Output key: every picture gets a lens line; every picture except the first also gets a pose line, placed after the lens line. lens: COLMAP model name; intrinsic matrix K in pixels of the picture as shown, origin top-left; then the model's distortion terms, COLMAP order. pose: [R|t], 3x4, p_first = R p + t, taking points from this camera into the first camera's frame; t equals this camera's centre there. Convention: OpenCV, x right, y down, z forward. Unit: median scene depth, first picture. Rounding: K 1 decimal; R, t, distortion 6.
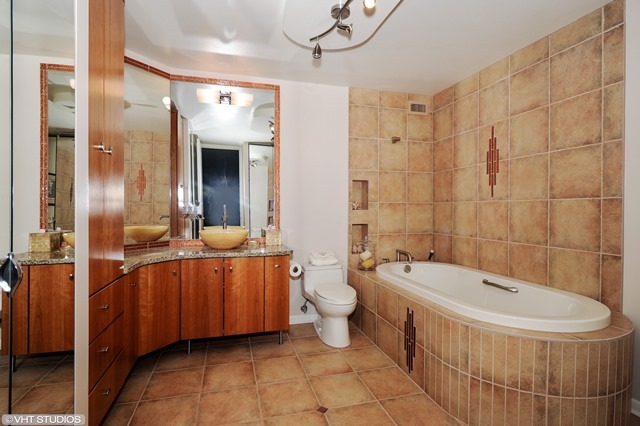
lens RADIAL K [[317.5, 0, 320.0], [0, 317.5, 213.0], [0, 0, 1]] dist [-0.009661, -0.000816]
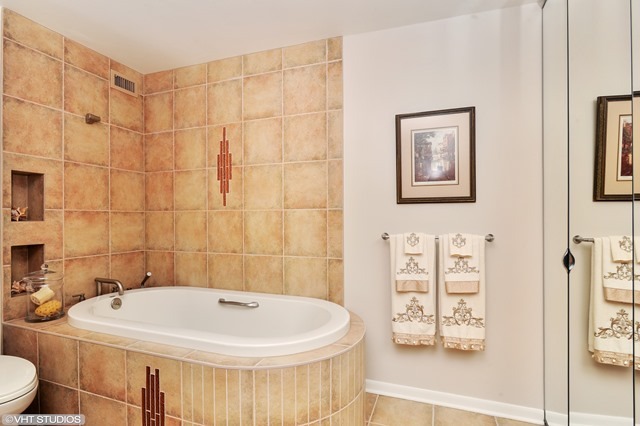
lens RADIAL K [[325.4, 0, 320.3], [0, 325.4, 222.9], [0, 0, 1]] dist [-0.012978, -0.002179]
pose [[0.595238, -0.012579, 0.803451, -0.042898], [0.013877, 0.999889, 0.005374, -0.003312], [-0.803429, 0.007950, 0.595347, 0.253248]]
